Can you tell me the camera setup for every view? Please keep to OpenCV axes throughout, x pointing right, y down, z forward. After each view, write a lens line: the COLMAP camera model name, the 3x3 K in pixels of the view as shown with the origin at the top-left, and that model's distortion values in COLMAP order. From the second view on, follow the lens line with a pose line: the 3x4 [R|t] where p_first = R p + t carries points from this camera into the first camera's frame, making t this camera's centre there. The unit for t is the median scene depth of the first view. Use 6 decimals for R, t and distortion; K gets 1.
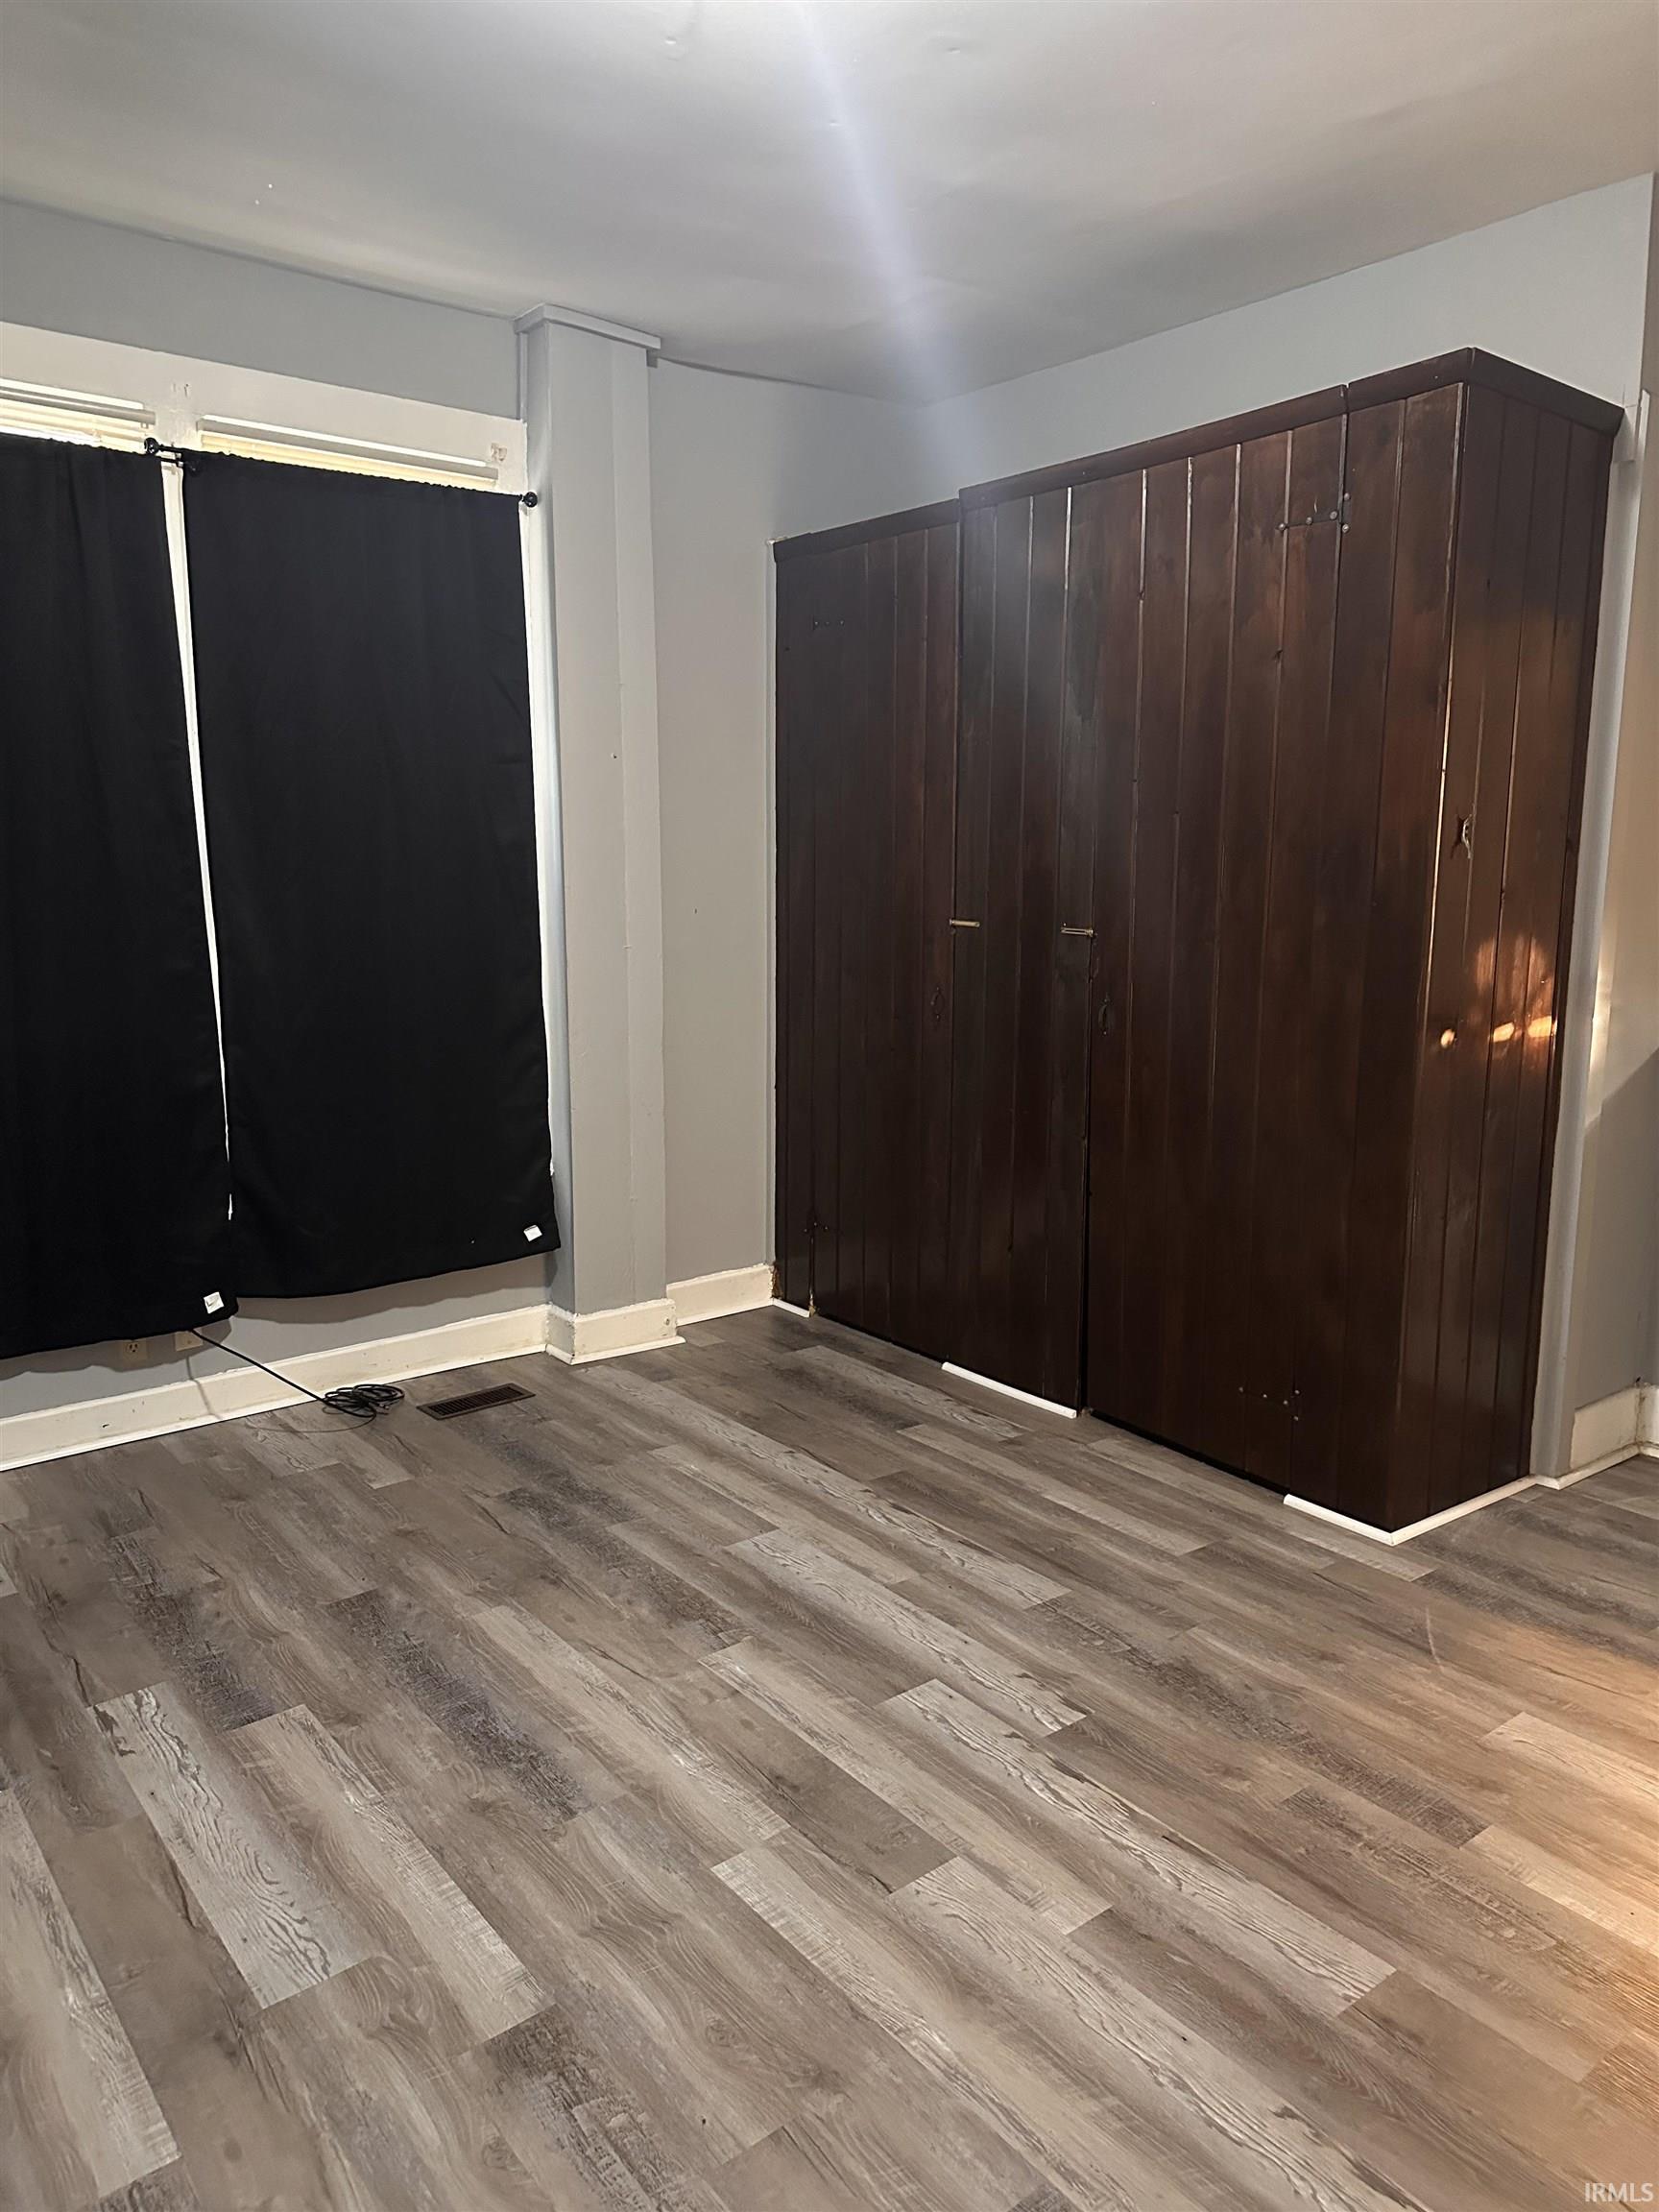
lens RADIAL K [[1552.9, 0, 829.6], [0, 1552.9, 1108.7], [0, 0, 1]] dist [0.001546, -0.000120]
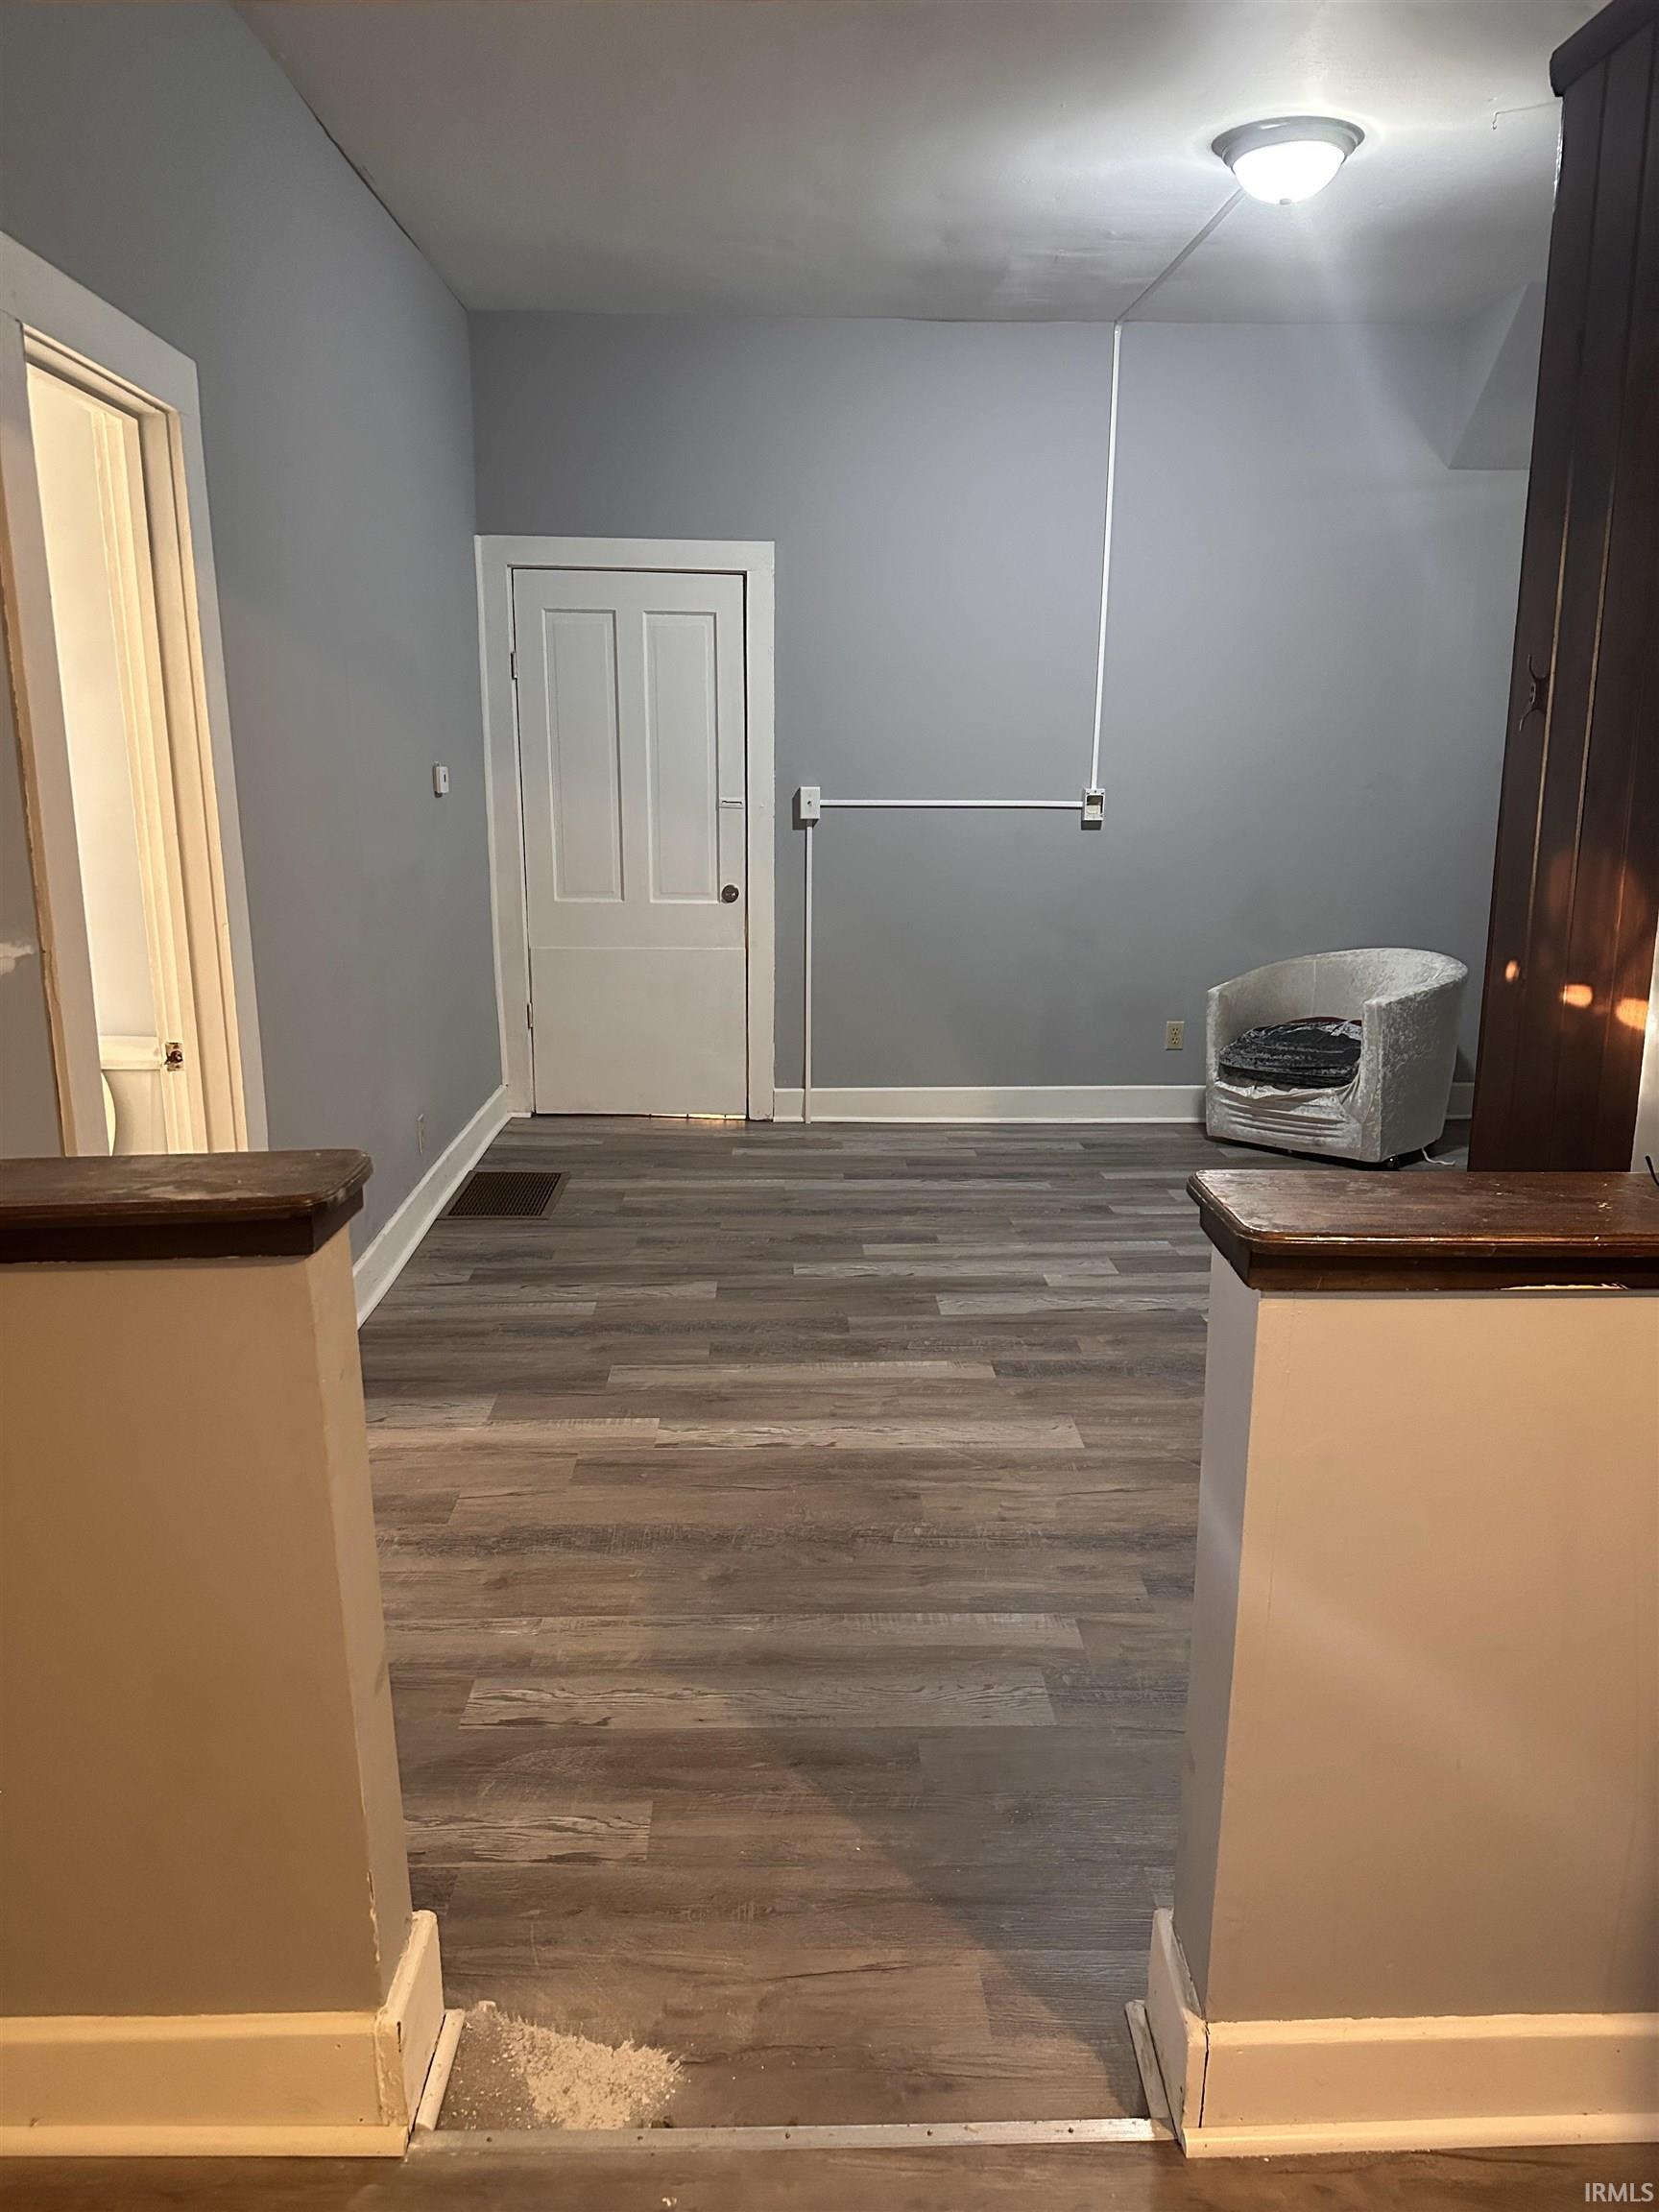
lens RADIAL K [[1552.9, 0, 827.6], [0, 1552.9, 1105.6], [0, 0, 1]] dist [0.001546, -0.000120]
pose [[-0.599667, 0.180126, -0.779714, 1.845096], [-0.121380, 0.942592, 0.311105, -0.276529], [0.790990, 0.281201, -0.543378, 1.791365]]
